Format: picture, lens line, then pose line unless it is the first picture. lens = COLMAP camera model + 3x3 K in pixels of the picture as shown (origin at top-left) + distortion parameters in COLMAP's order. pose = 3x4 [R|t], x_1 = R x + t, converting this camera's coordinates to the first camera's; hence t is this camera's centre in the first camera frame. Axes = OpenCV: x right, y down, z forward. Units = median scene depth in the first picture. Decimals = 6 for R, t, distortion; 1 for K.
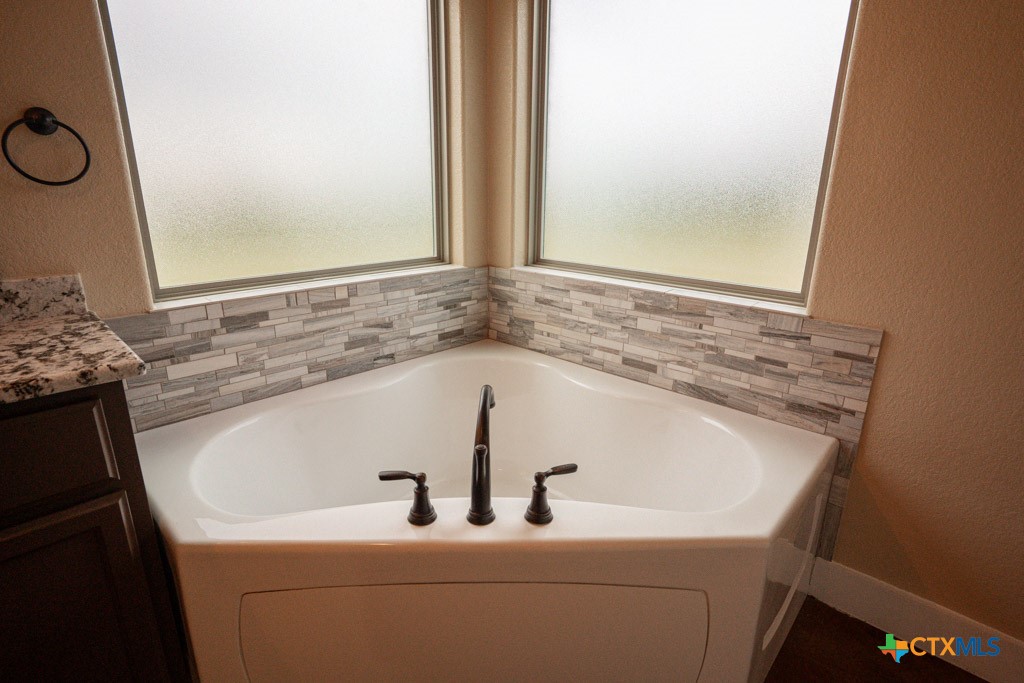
lens RADIAL K [[514.6, 0, 512.0], [0, 514.6, 341.5], [0, 0, 1]] dist [-0.037220, 0.000615]
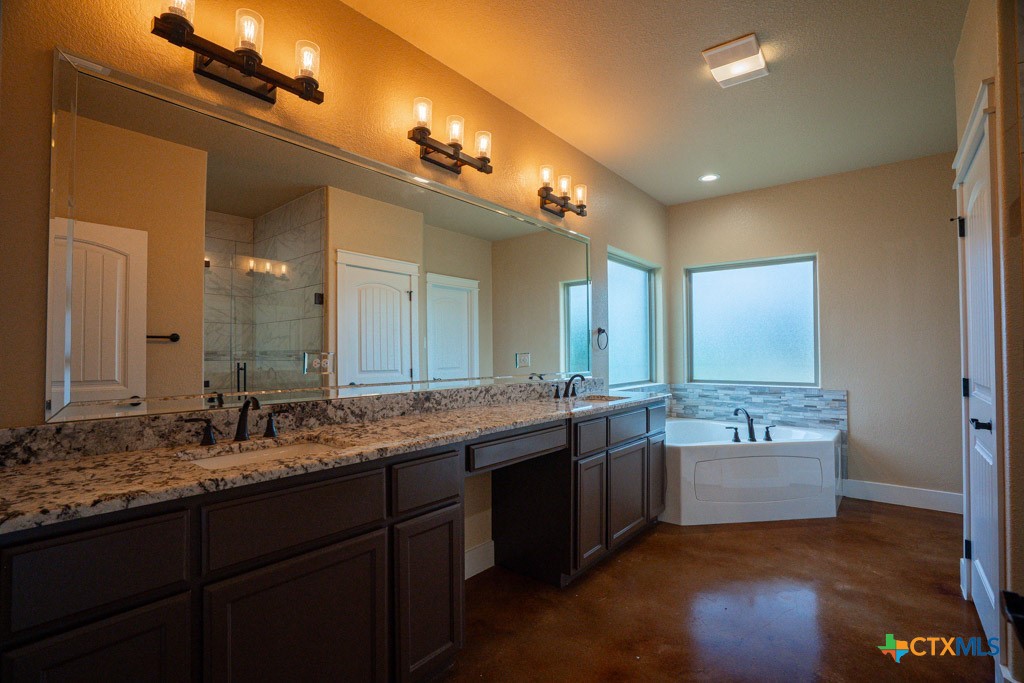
lens RADIAL K [[486.7, 0, 512.0], [0, 486.7, 341.5], [0, 0, 1]] dist [-0.041589, 0.022512]
pose [[0.996590, -0.014237, 0.081279, -1.292580], [0.038471, 0.951565, -0.305031, 0.425797], [-0.072999, 0.307118, 0.948868, -1.451428]]
